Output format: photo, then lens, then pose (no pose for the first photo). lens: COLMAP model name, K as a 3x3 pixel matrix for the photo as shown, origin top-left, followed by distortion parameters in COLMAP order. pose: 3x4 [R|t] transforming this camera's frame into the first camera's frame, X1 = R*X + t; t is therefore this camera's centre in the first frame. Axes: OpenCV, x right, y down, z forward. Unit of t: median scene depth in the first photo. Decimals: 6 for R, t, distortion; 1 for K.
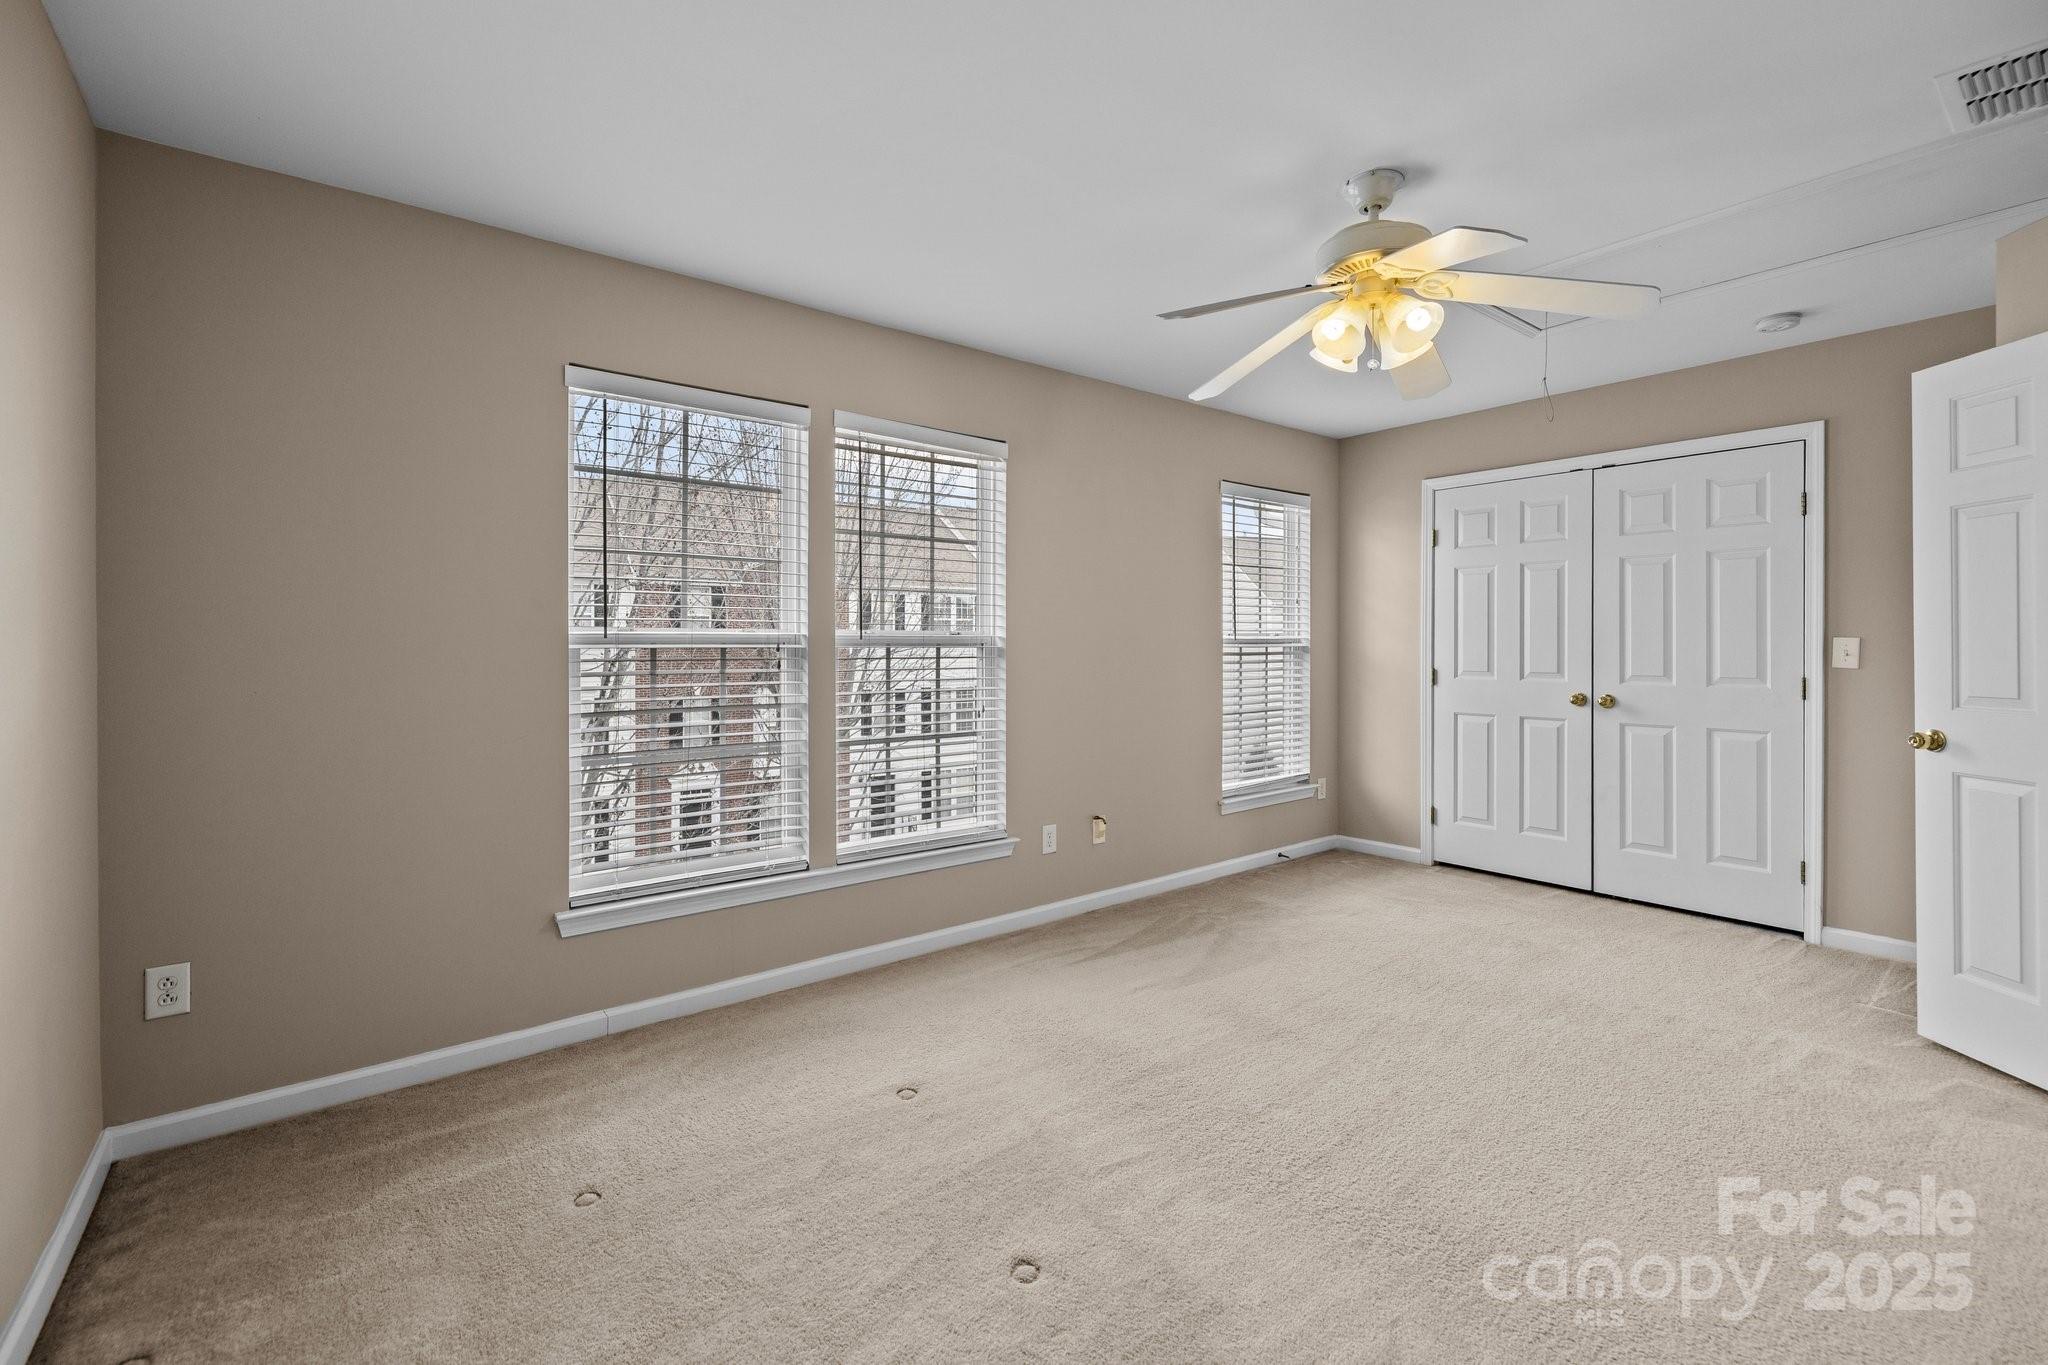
lens RADIAL K [[865.5, 0, 1033.5], [0, 865.5, 667.5], [0, 0, 1]] dist [-0.002174, 0.000130]
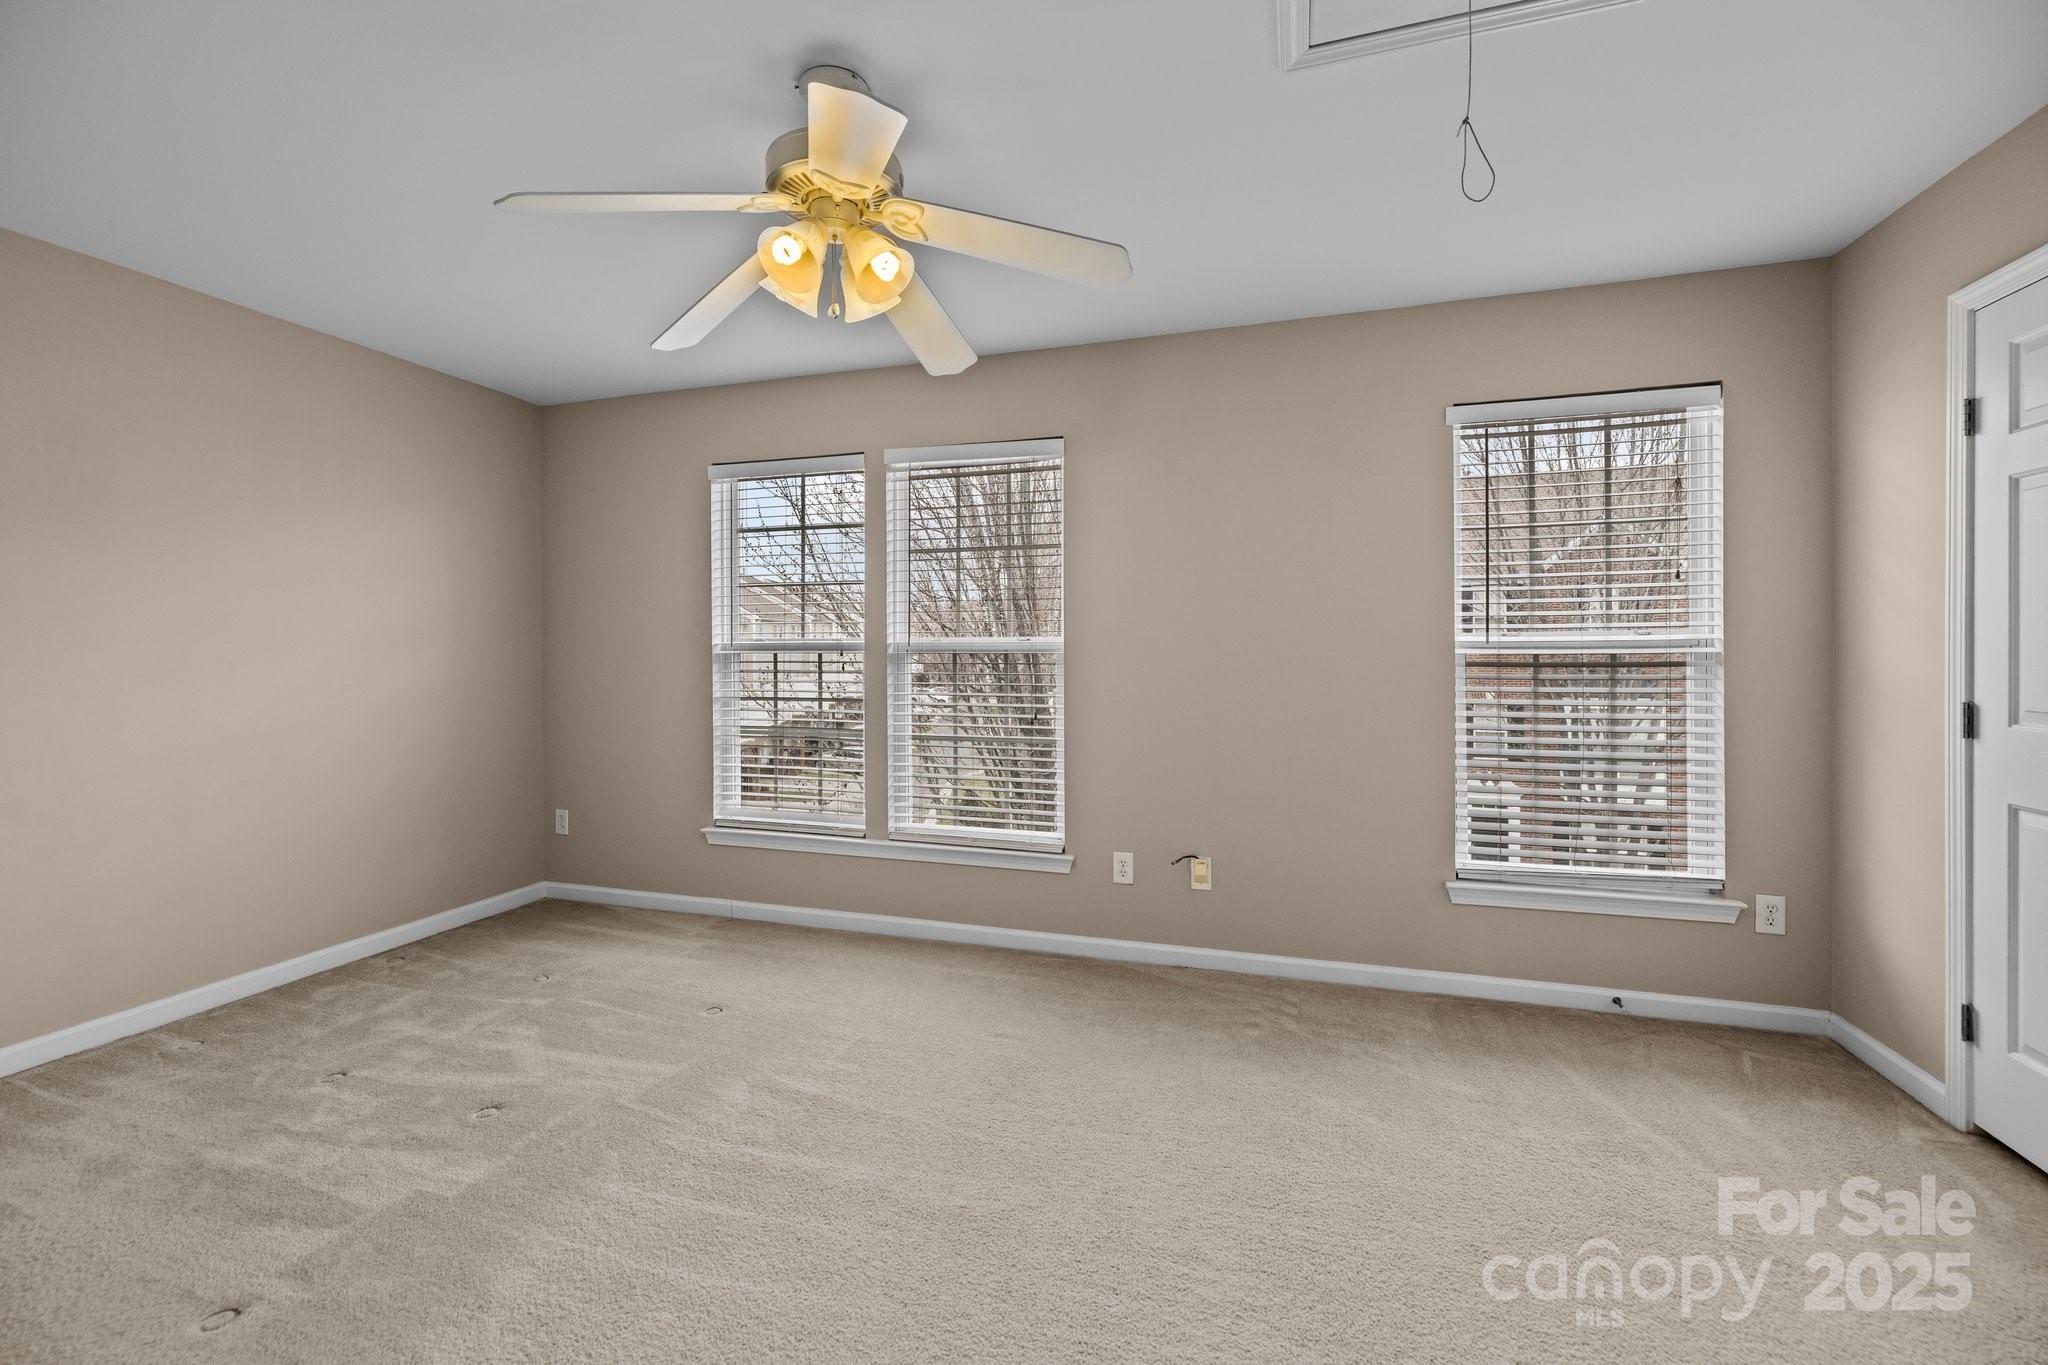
lens RADIAL K [[865.5, 0, 1036.6], [0, 865.5, 665.2], [0, 0, 1]] dist [-0.002174, 0.000130]
pose [[0.560838, 0.012320, -0.827834, 0.708714], [-0.020433, 0.999791, 0.001036, -0.010076], [0.827673, 0.016334, 0.560973, 0.422709]]
